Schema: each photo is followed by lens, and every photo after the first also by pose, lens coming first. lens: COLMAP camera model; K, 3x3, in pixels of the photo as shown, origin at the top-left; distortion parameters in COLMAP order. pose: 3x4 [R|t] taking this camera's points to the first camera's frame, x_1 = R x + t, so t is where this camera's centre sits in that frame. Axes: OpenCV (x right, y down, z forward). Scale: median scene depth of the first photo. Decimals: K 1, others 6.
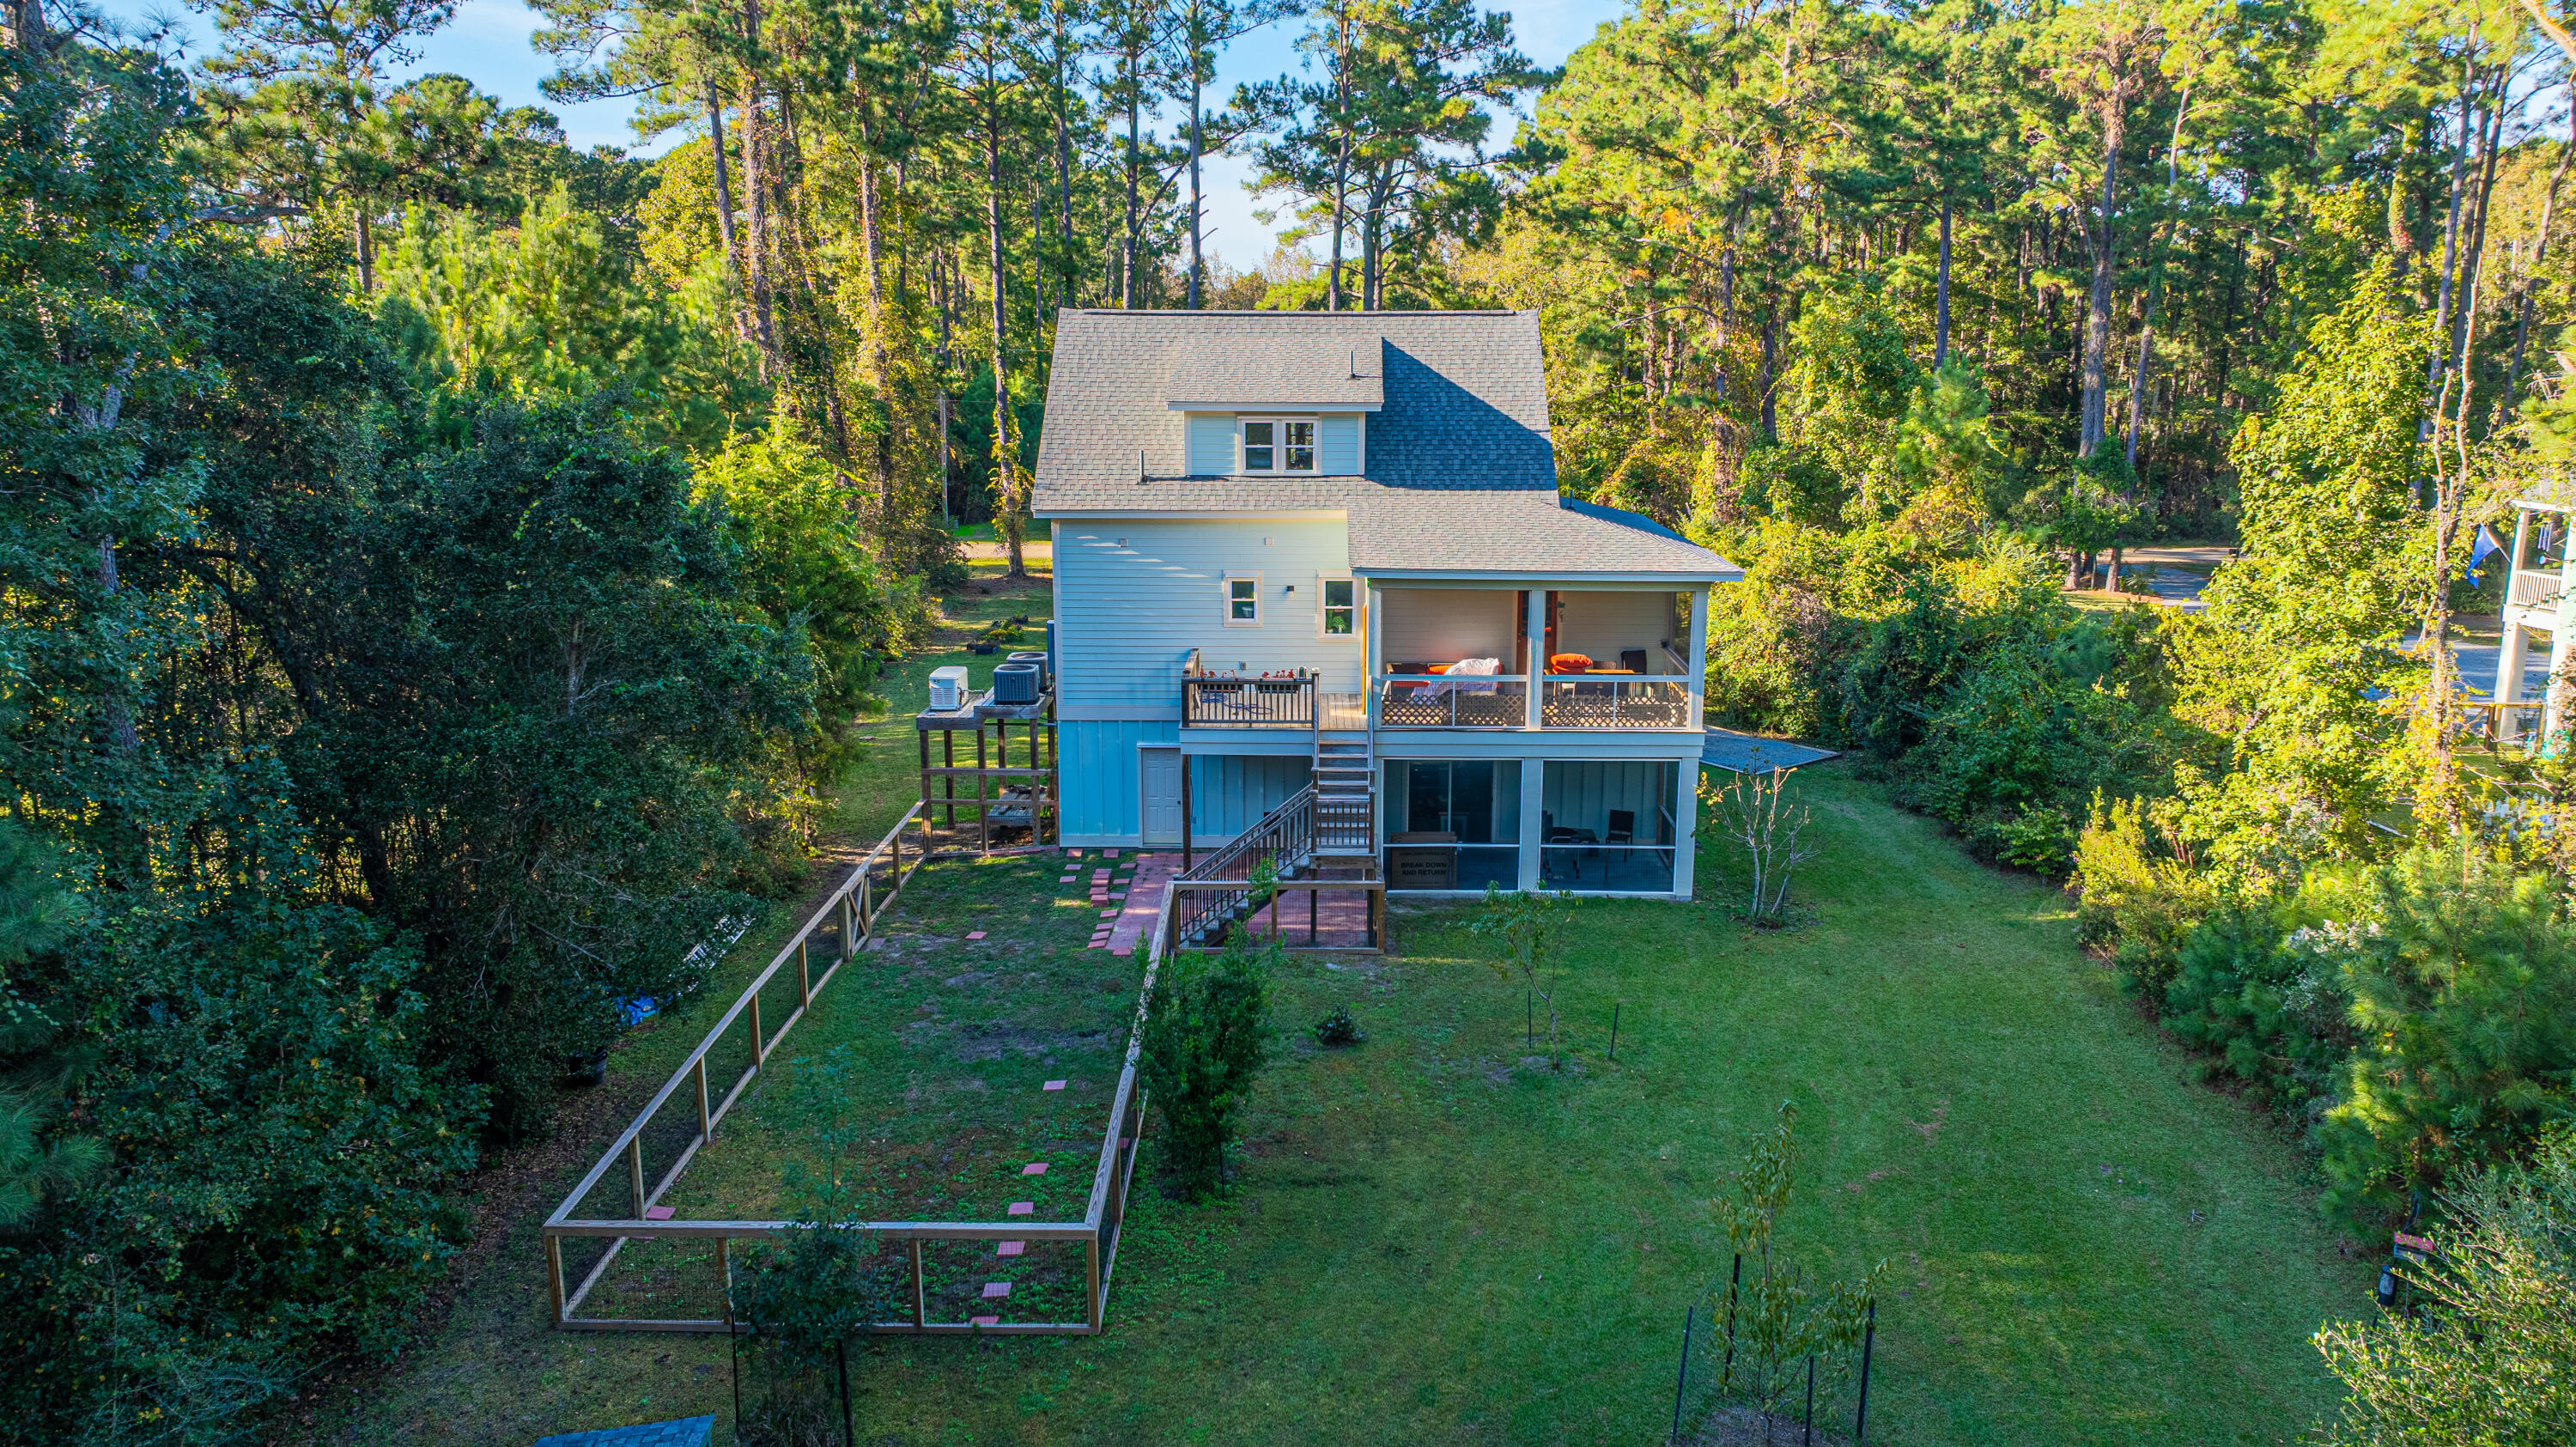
lens RADIAL K [[1807.8, 0, 1298.3], [0, 1807.8, 715.8], [0, 0, 1]] dist [-0.018112, 0.003084]
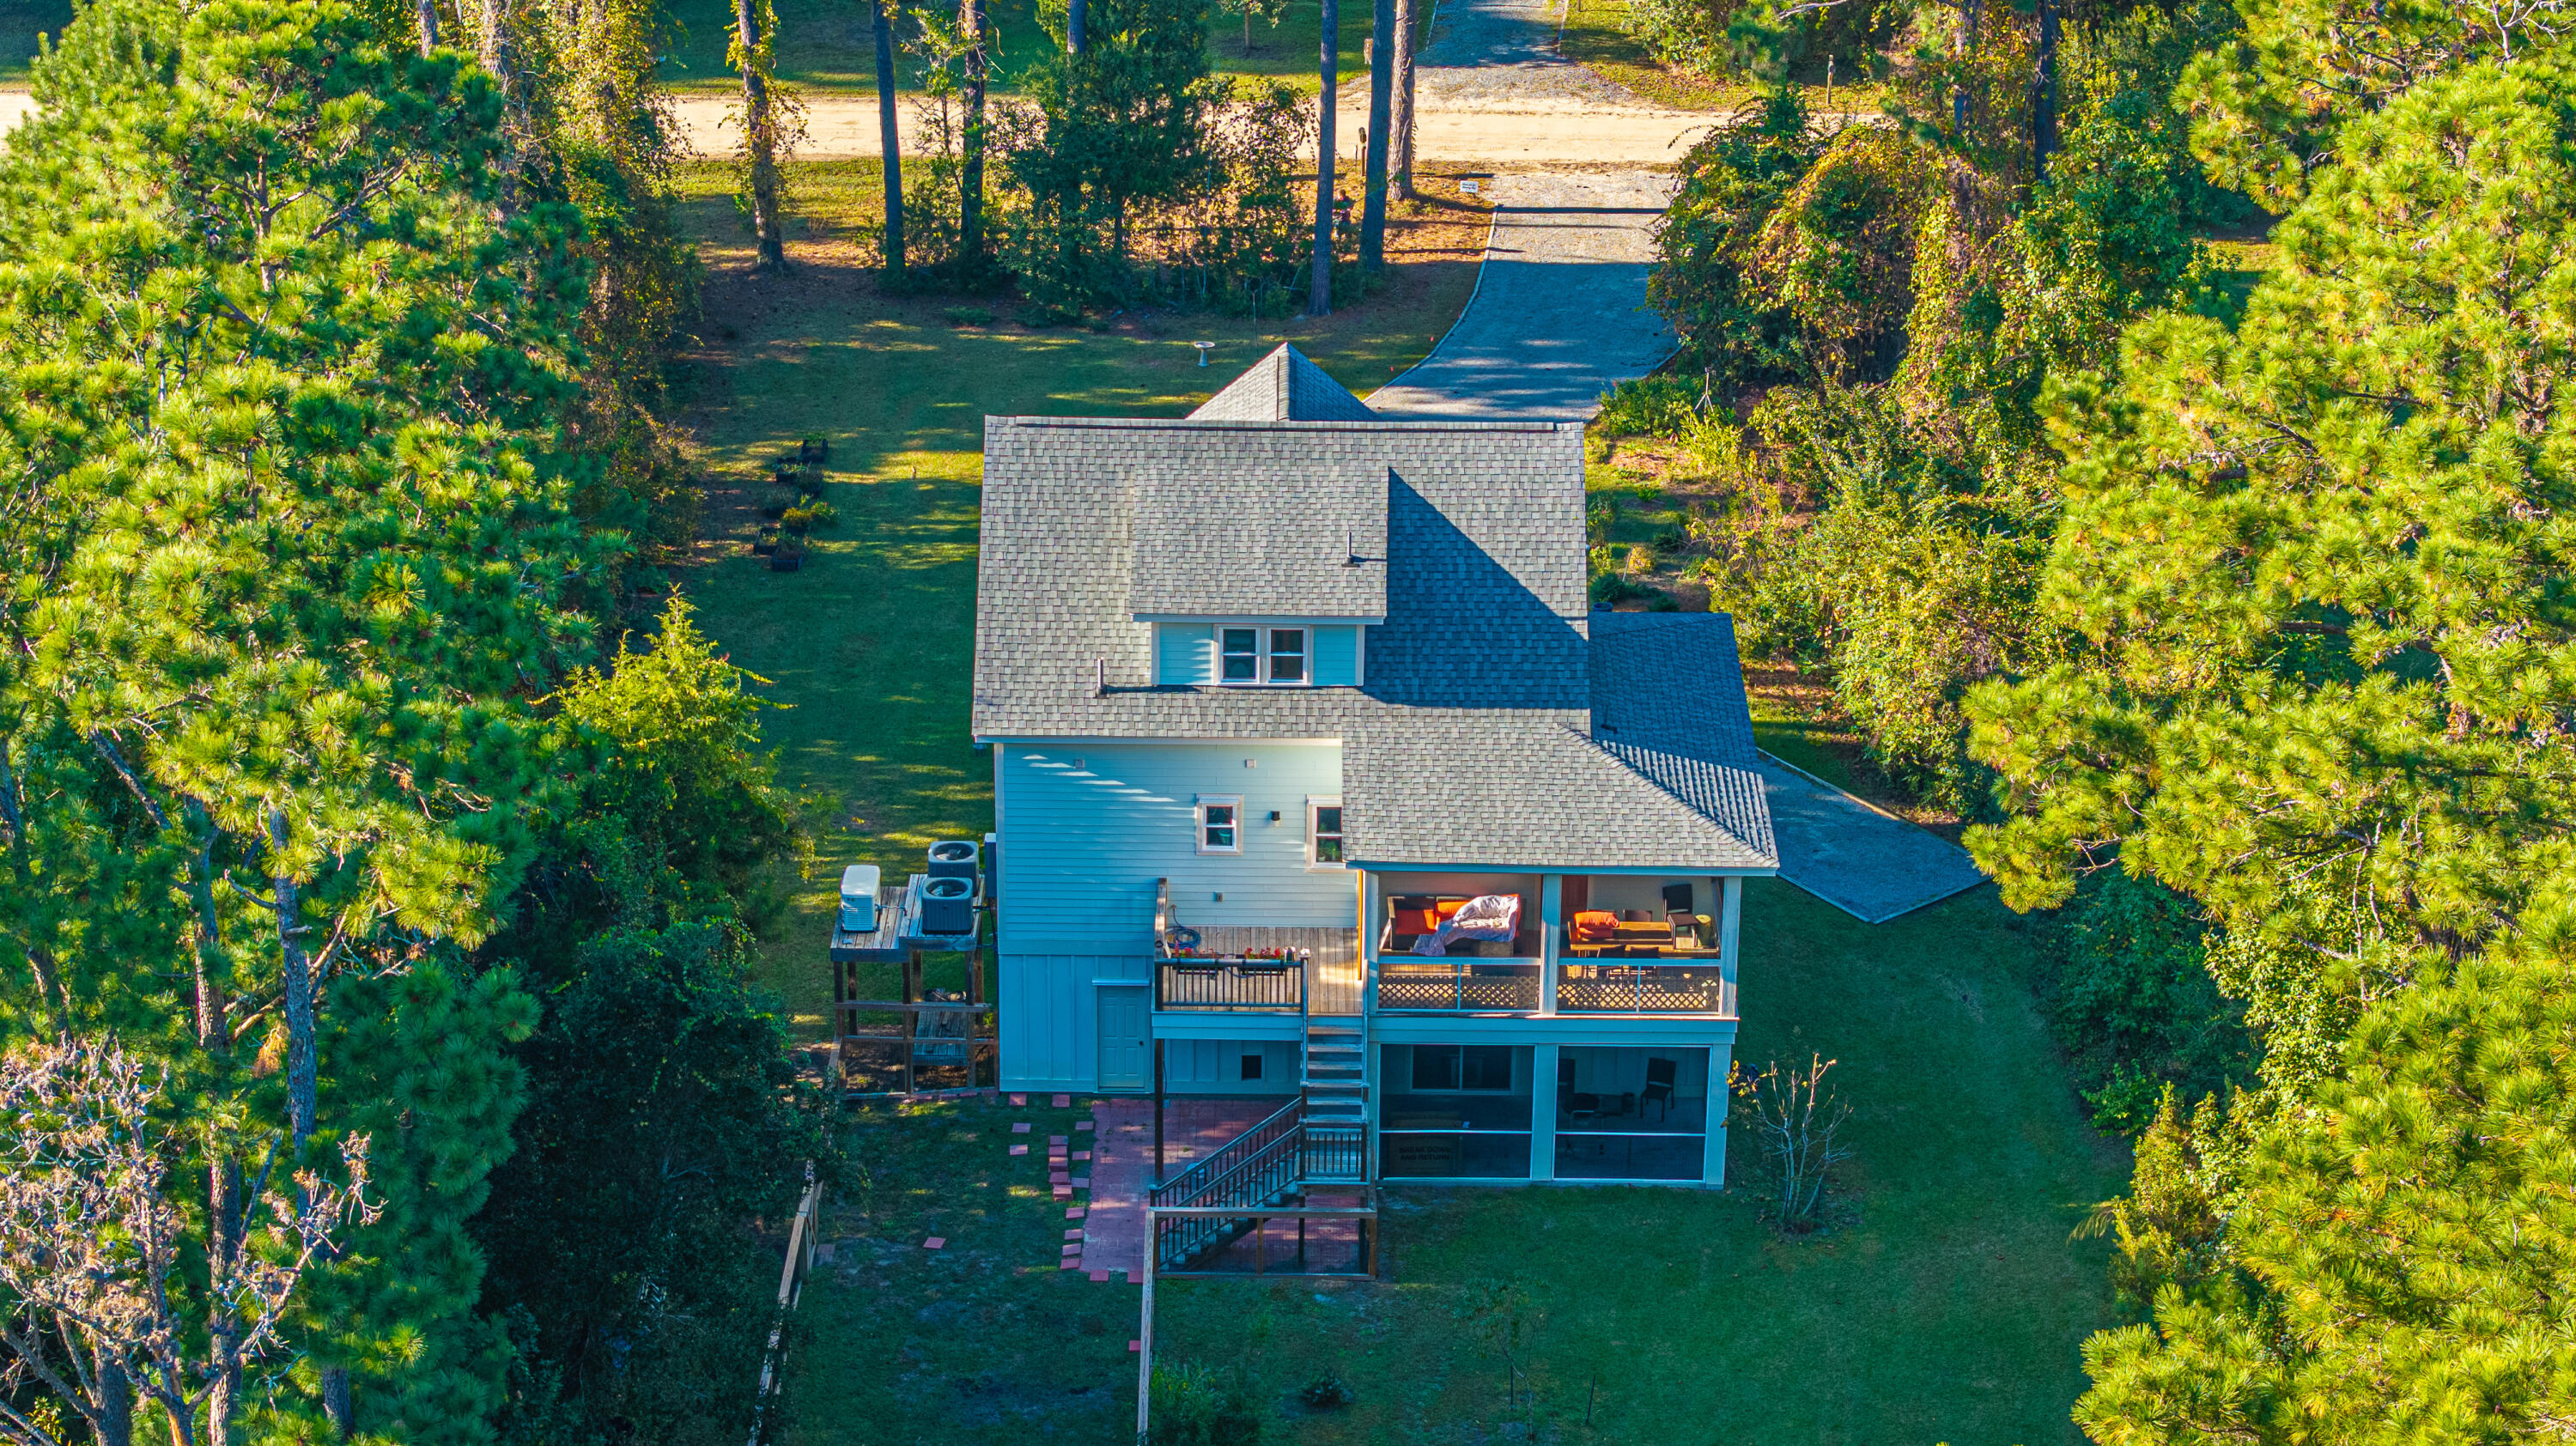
lens RADIAL K [[5109.0, 0, 1292.0], [0, 5109.0, 816.5], [0, 0, 1]] dist [-0.191470, 0.759256]
pose [[0.999925, 0.003053, 0.011836, -0.026283], [-0.005681, 0.973439, 0.228877, -0.656213], [-0.010822, -0.228928, 0.973383, -1.417406]]
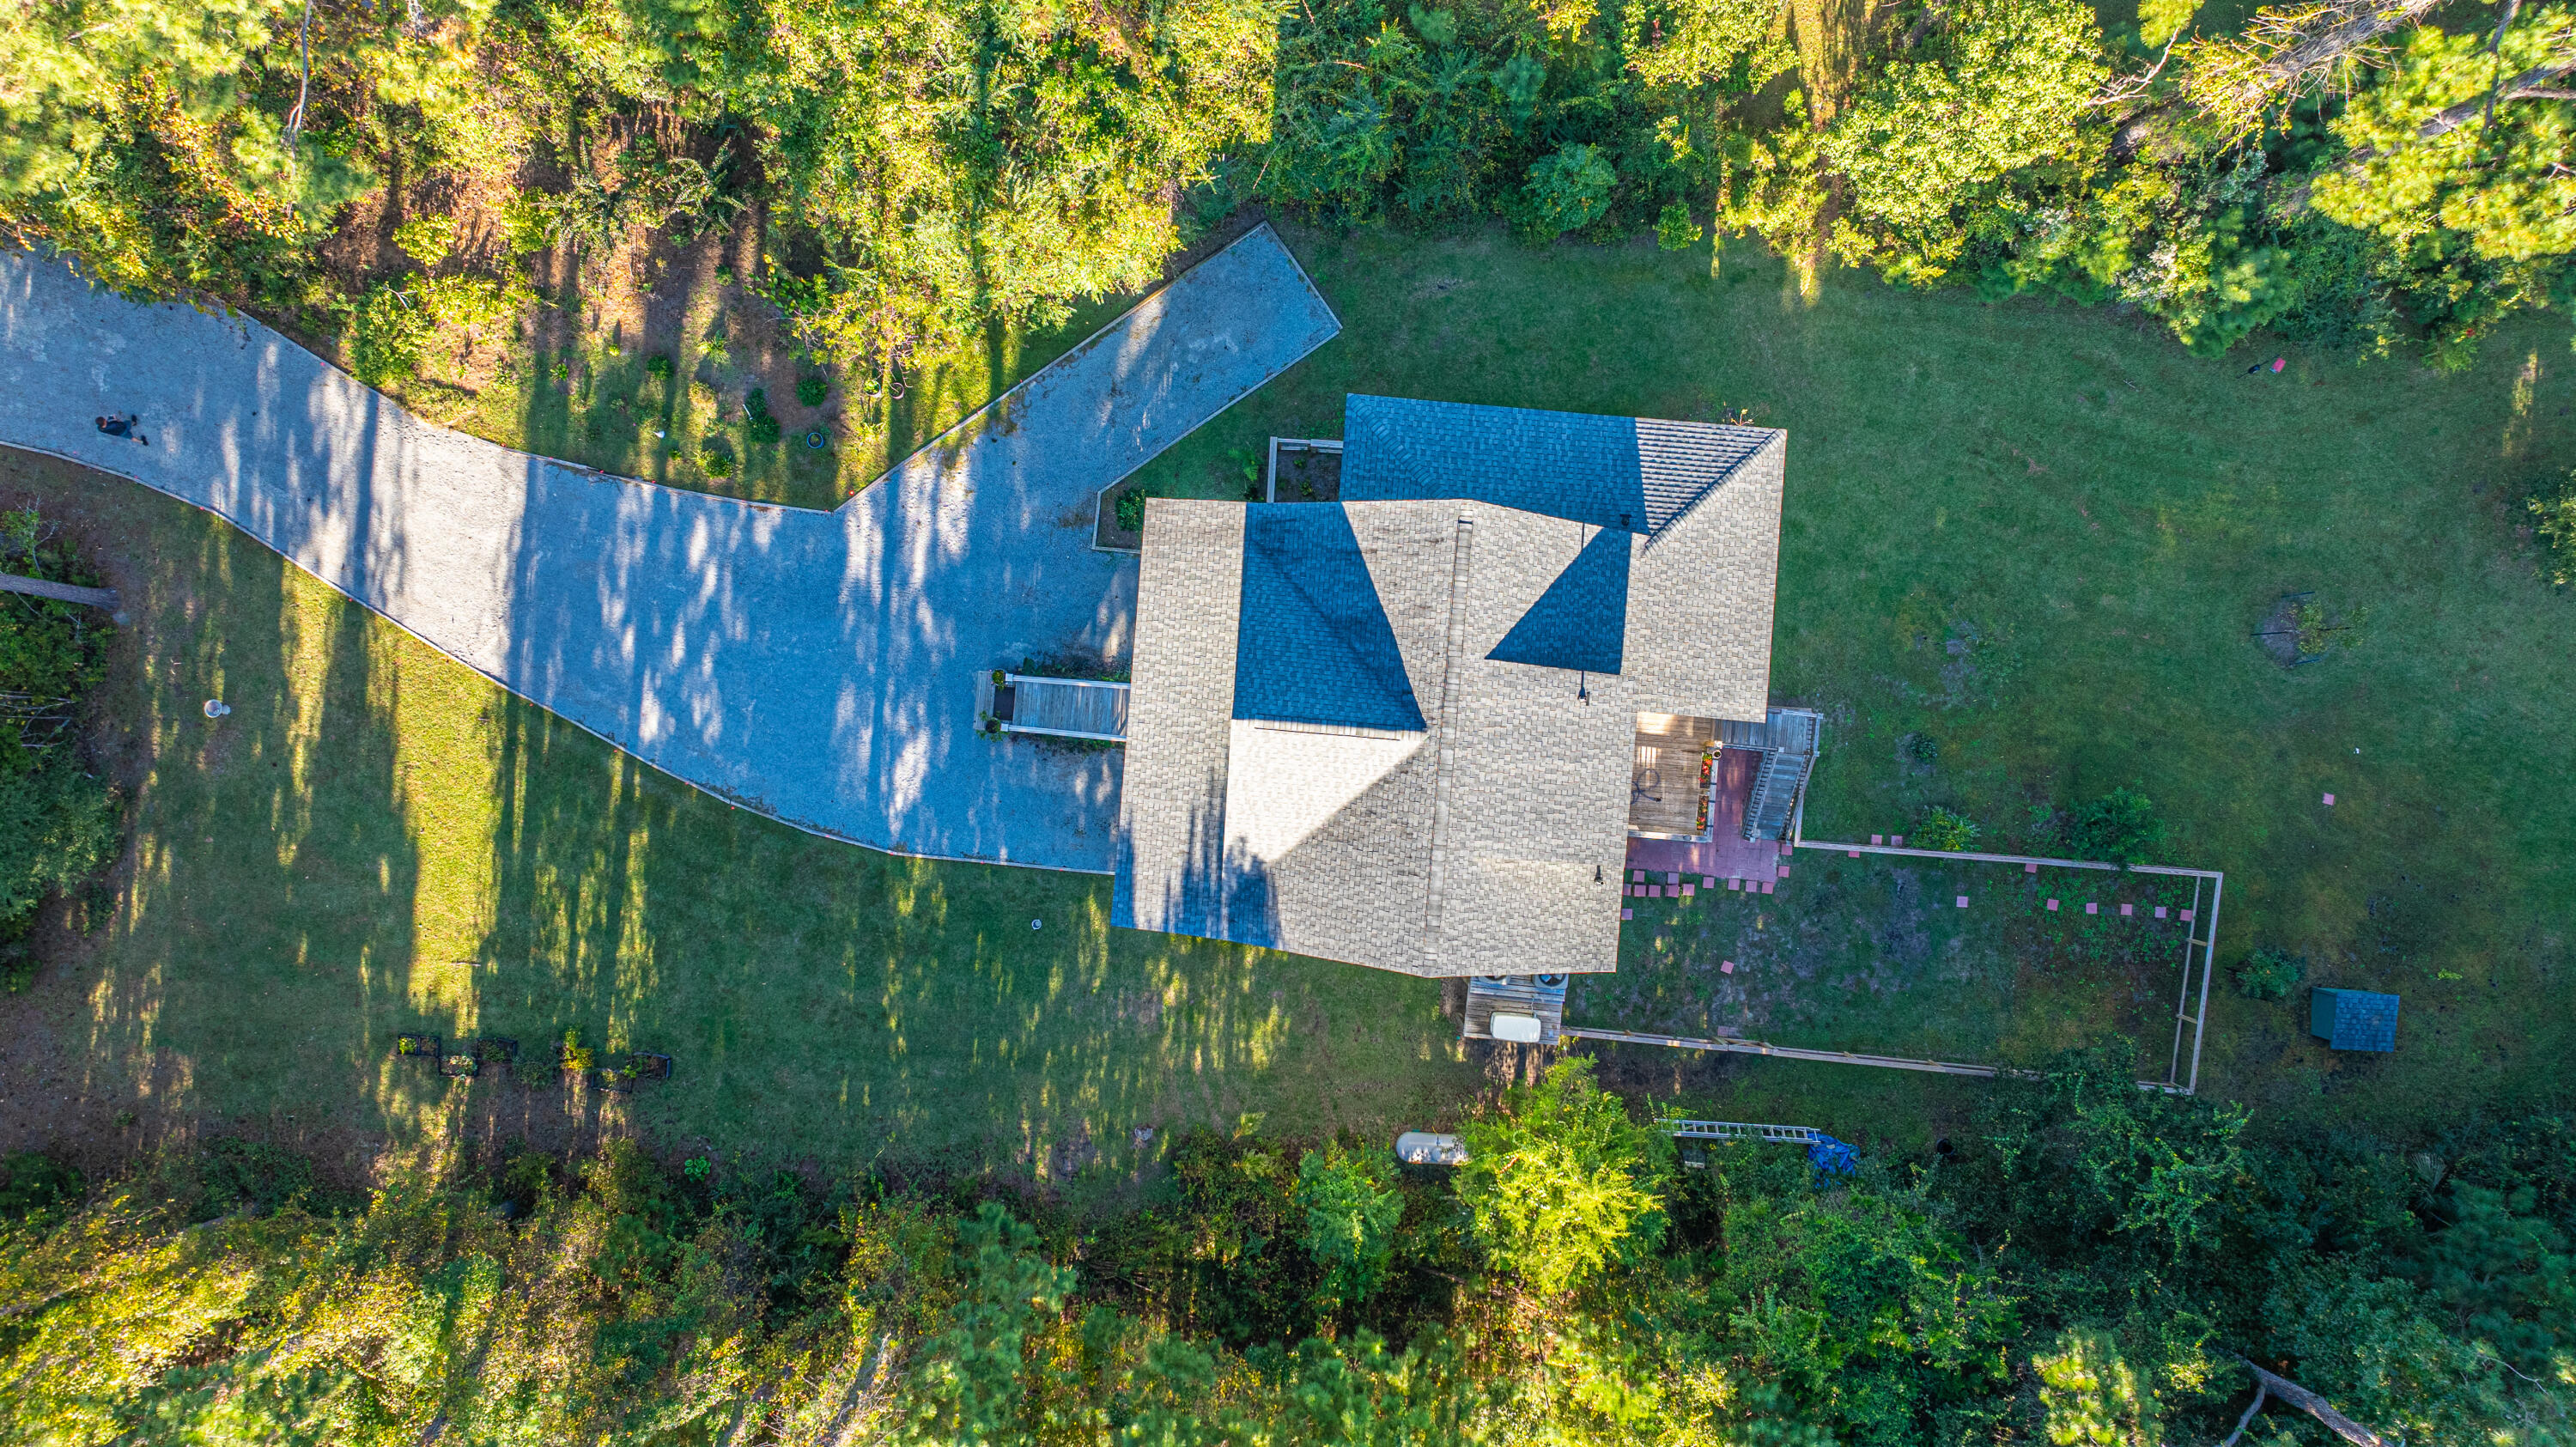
lens RADIAL K [[1812.8, 0, 1296.6], [0, 1812.8, 717.0], [0, 0, 1]] dist [-0.026146, 0.015440]
pose [[0.068570, -0.997604, 0.009199, -0.004136], [0.203810, 0.023034, 0.978739, -1.405892], [-0.976606, -0.065237, 0.204901, 1.011247]]
